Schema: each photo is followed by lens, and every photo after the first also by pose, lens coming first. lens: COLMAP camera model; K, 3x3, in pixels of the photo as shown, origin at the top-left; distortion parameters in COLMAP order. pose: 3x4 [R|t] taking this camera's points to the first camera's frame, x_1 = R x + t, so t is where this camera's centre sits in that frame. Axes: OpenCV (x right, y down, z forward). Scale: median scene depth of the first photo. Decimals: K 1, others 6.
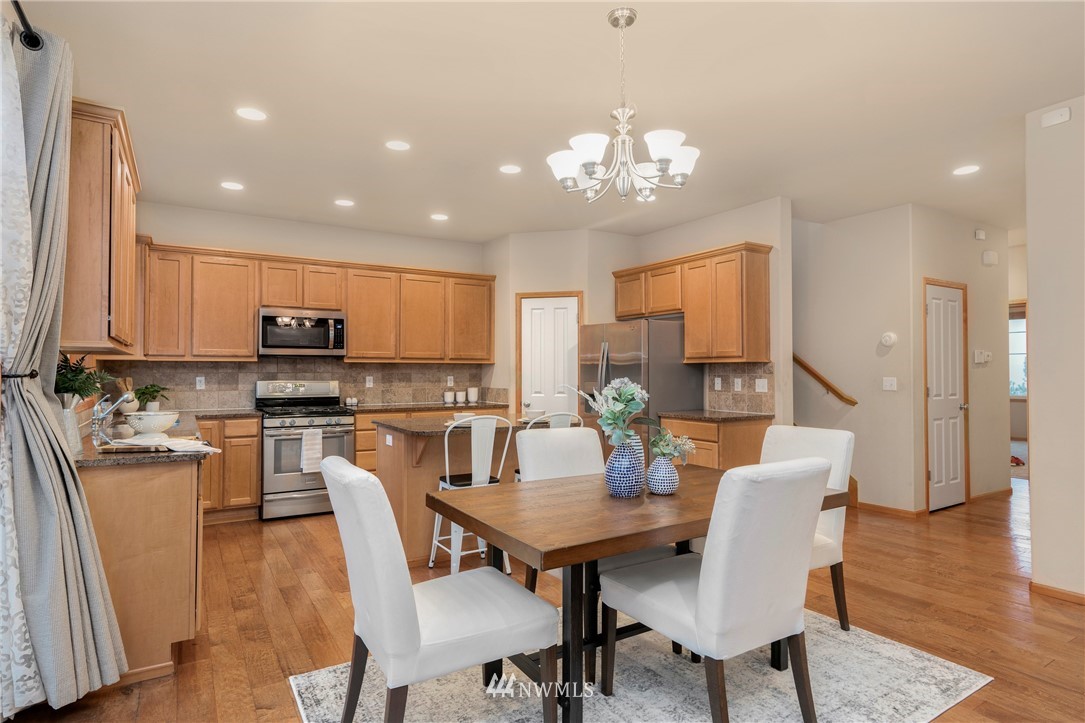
lens RADIAL K [[585.6, 0, 542.5], [0, 585.6, 361.5], [0, 0, 1]] dist [-0.002714, -0.000028]
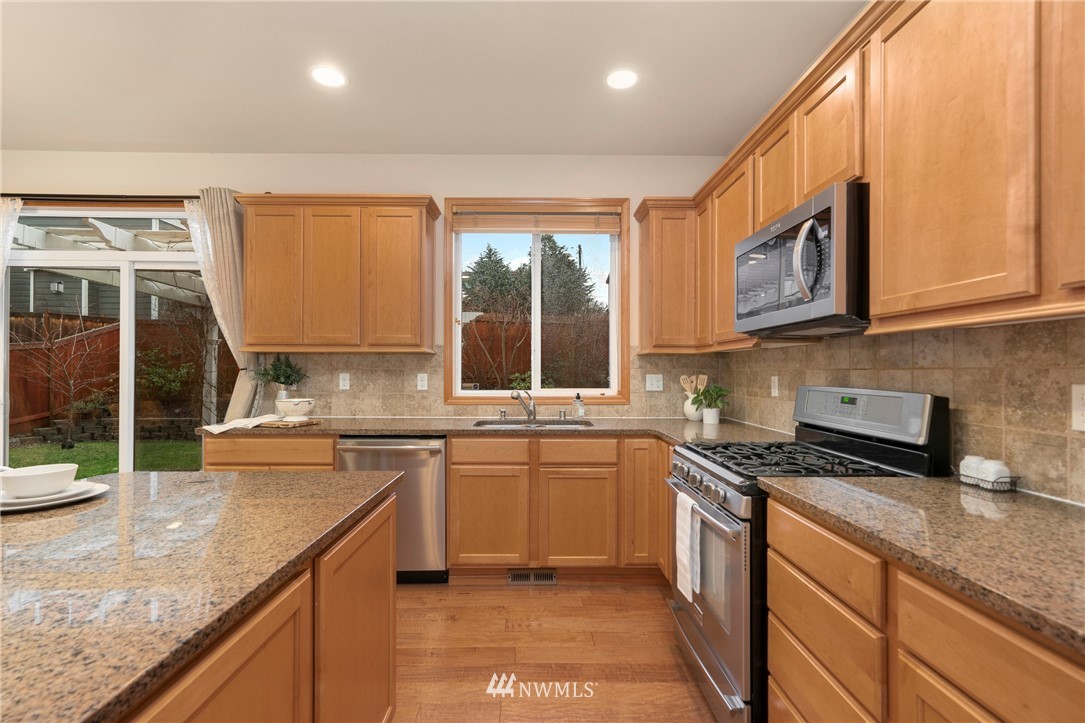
lens RADIAL K [[489.6, 0, 536.8], [0, 489.6, 366.9], [0, 0, 1]] dist [0.002157, 0.000680]
pose [[-0.520826, -0.007365, -0.853631, -0.019699], [0.013842, 0.999758, -0.017071, 0.021346], [0.853551, -0.020707, -0.520598, 1.022644]]
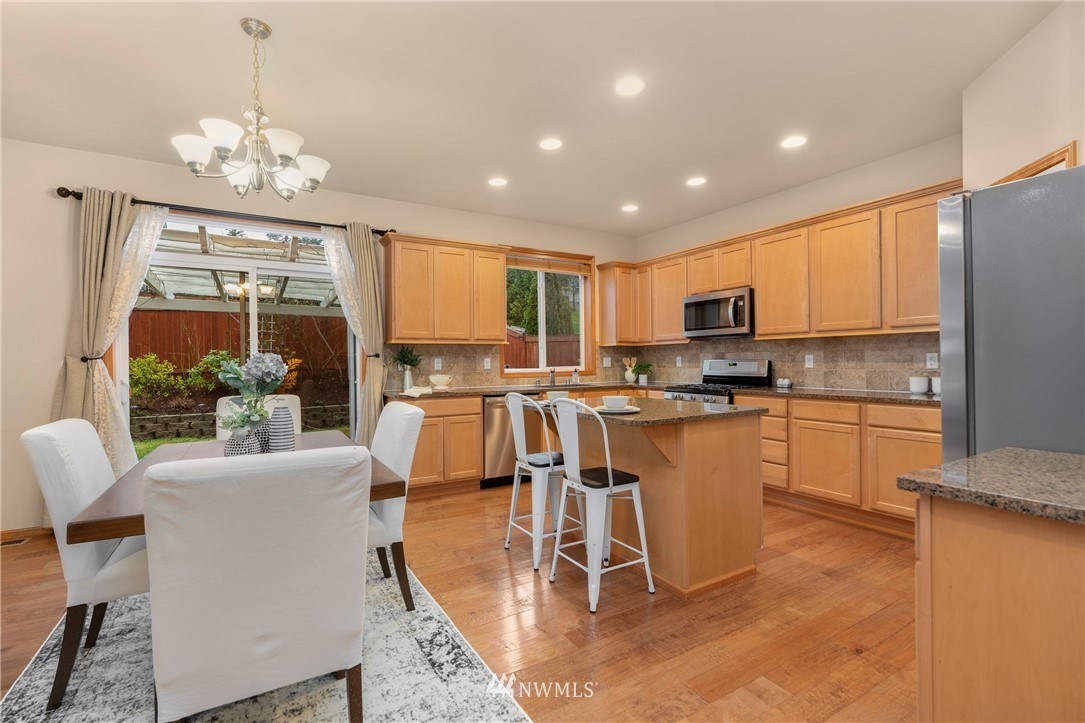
lens RADIAL K [[489.6, 0, 536.8], [0, 489.6, 366.9], [0, 0, 1]] dist [0.002157, 0.000680]
pose [[-0.017585, 0.012698, -0.999765, 0.473753], [0.029667, 0.999486, 0.012172, 0.025272], [0.999405, -0.029446, -0.017953, 0.688181]]
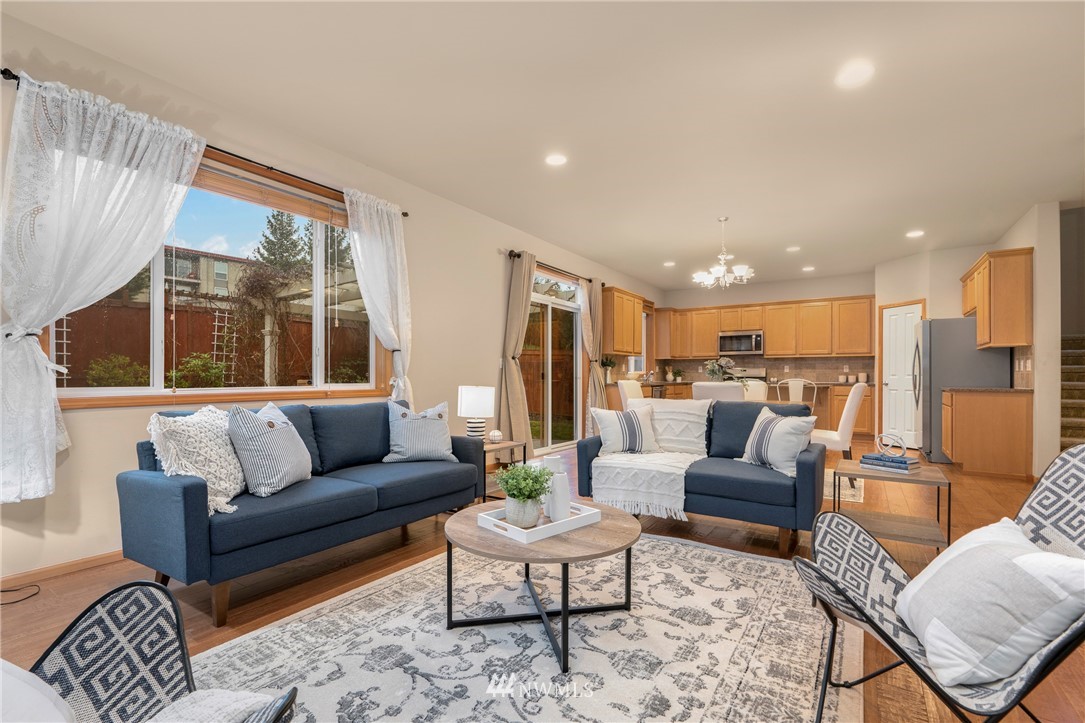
lens RADIAL K [[503.7, 0, 522.3], [0, 503.7, 378.0], [0, 0, 1]] dist [-0.000519, 0.000064]
pose [[0.397104, 0.002750, -0.917769, 0.844743], [0.011510, 0.999902, 0.007976, 0.045954], [0.917701, -0.013731, 0.397034, -0.339004]]
